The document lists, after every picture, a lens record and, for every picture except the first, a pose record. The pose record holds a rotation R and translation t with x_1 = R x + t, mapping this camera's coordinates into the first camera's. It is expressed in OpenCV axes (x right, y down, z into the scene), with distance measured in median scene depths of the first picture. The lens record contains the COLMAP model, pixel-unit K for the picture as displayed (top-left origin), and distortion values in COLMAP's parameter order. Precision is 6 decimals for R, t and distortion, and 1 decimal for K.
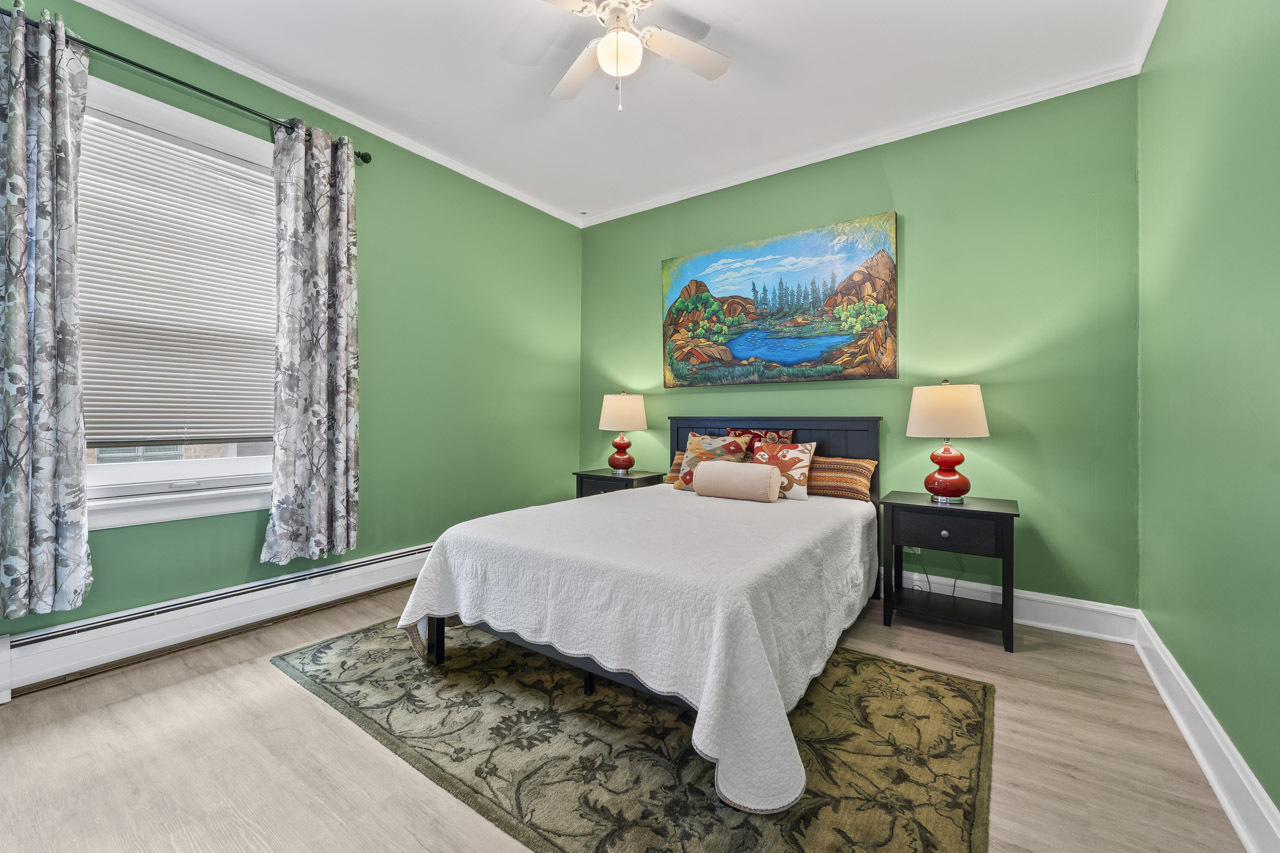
lens RADIAL K [[514.0, 0, 638.4], [0, 514.0, 423.8], [0, 0, 1]] dist [-0.001420, -0.000113]
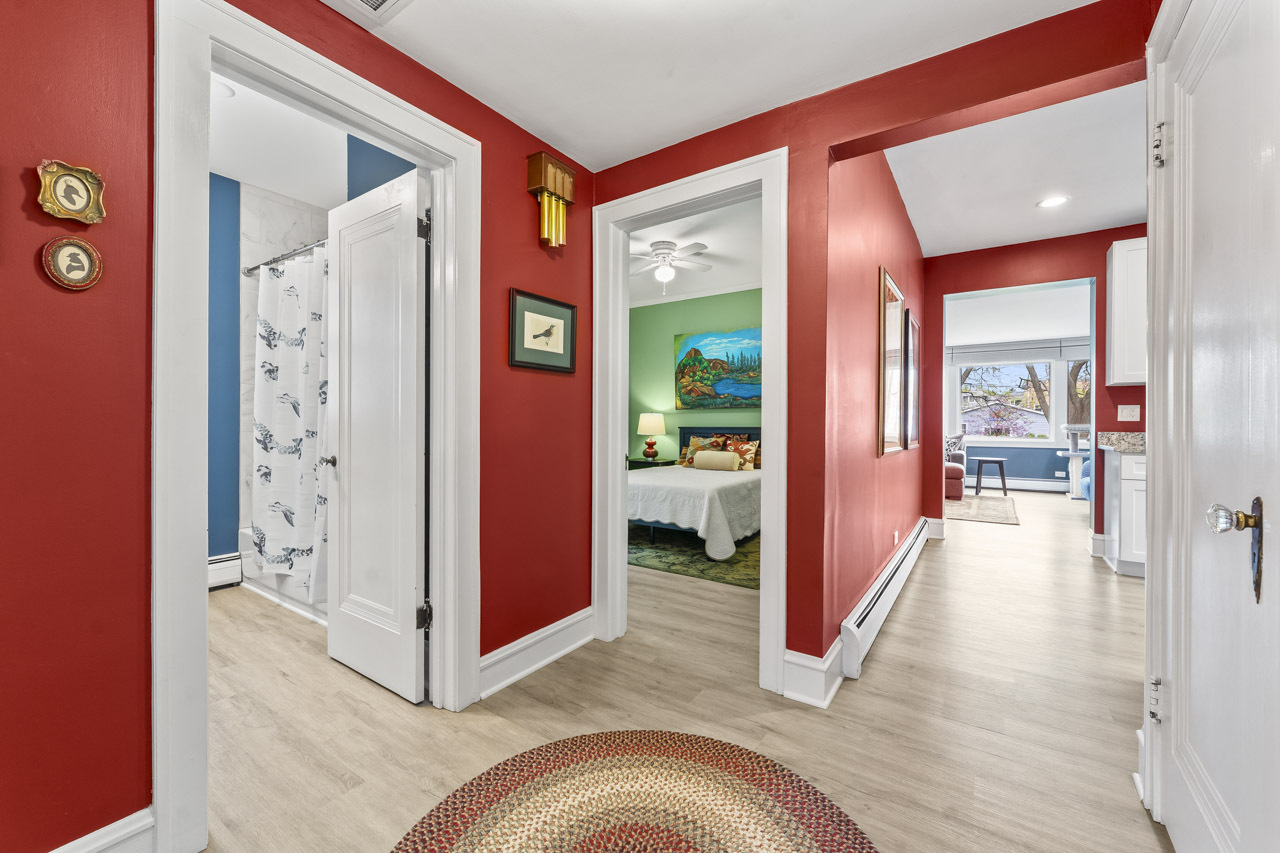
lens RADIAL K [[514.0, 0, 638.4], [0, 514.0, 423.8], [0, 0, 1]] dist [-0.001420, -0.000113]
pose [[0.999866, 0.000233, 0.016366, -0.110809], [-0.000028, 0.999922, -0.012522, -0.002129], [-0.016367, 0.012520, 0.999788, -0.763832]]
